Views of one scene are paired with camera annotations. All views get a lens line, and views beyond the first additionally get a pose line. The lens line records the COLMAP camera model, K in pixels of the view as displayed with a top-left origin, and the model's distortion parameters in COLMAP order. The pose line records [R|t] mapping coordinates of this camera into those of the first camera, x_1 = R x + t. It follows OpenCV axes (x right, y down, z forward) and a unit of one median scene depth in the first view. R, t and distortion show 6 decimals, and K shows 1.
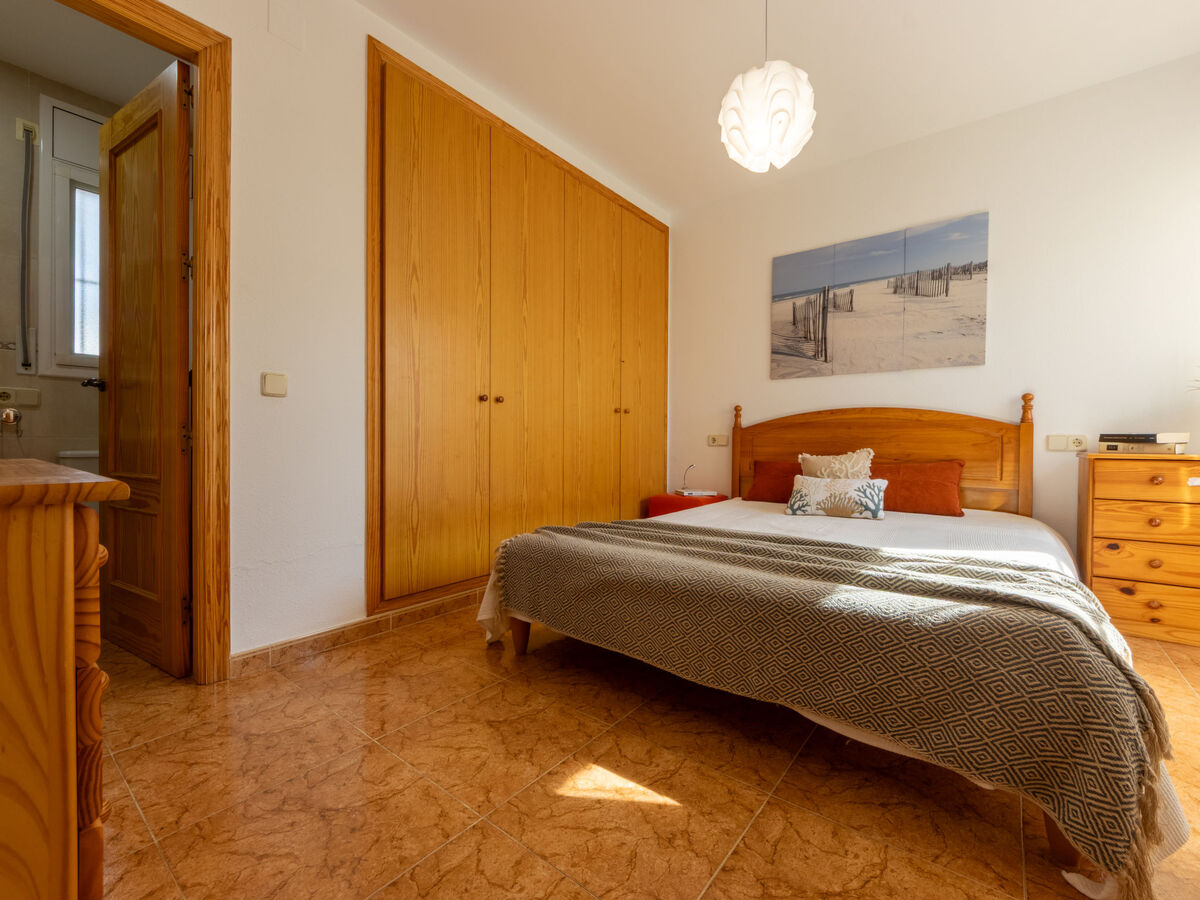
lens RADIAL K [[527.0, 0, 601.8], [0, 527.0, 452.1], [0, 0, 1]] dist [0.001920, -0.005578]
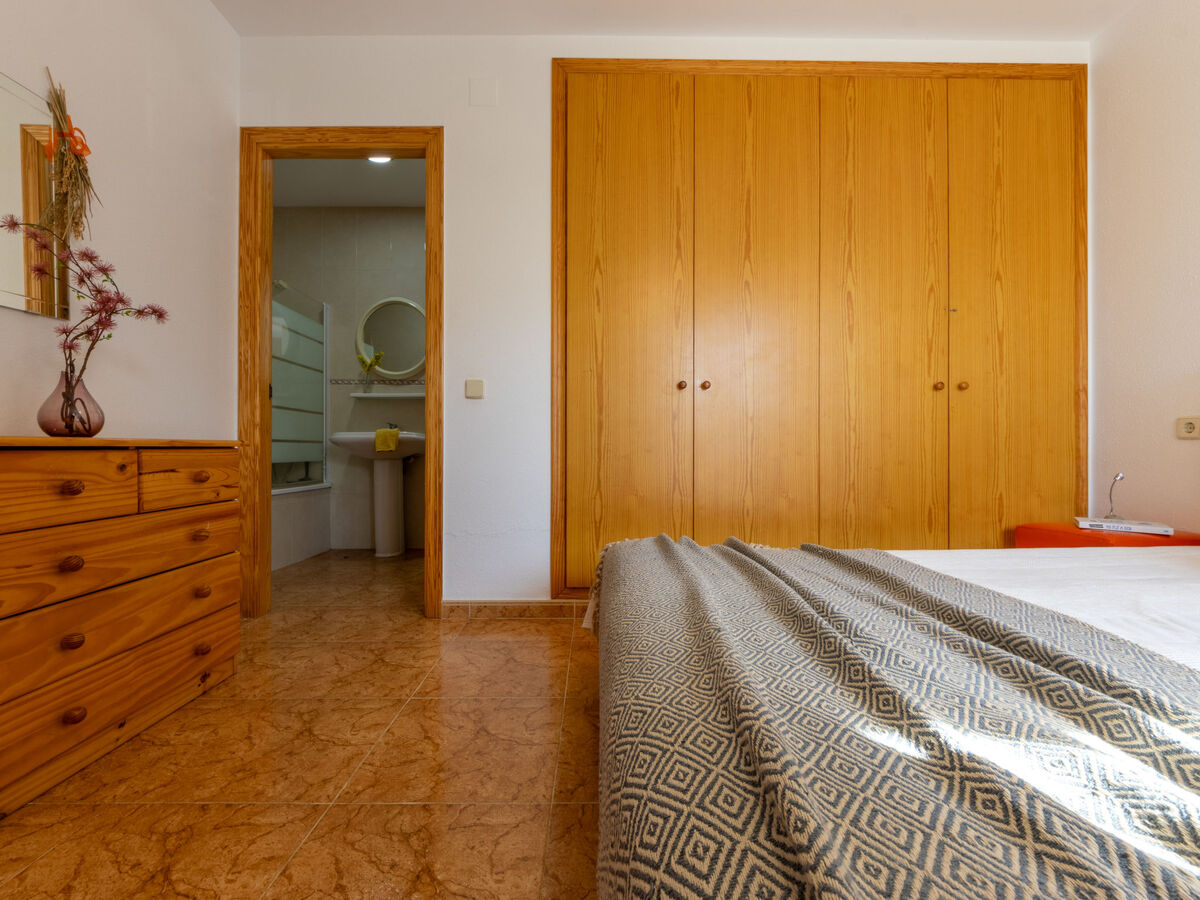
lens RADIAL K [[527.0, 0, 601.8], [0, 527.0, 452.1], [0, 0, 1]] dist [0.001920, -0.005578]
pose [[0.615981, 0.000470, -0.787761, 0.394238], [-0.012438, 0.999881, -0.009129, 0.019608], [0.787663, 0.015421, 0.615913, 0.357131]]
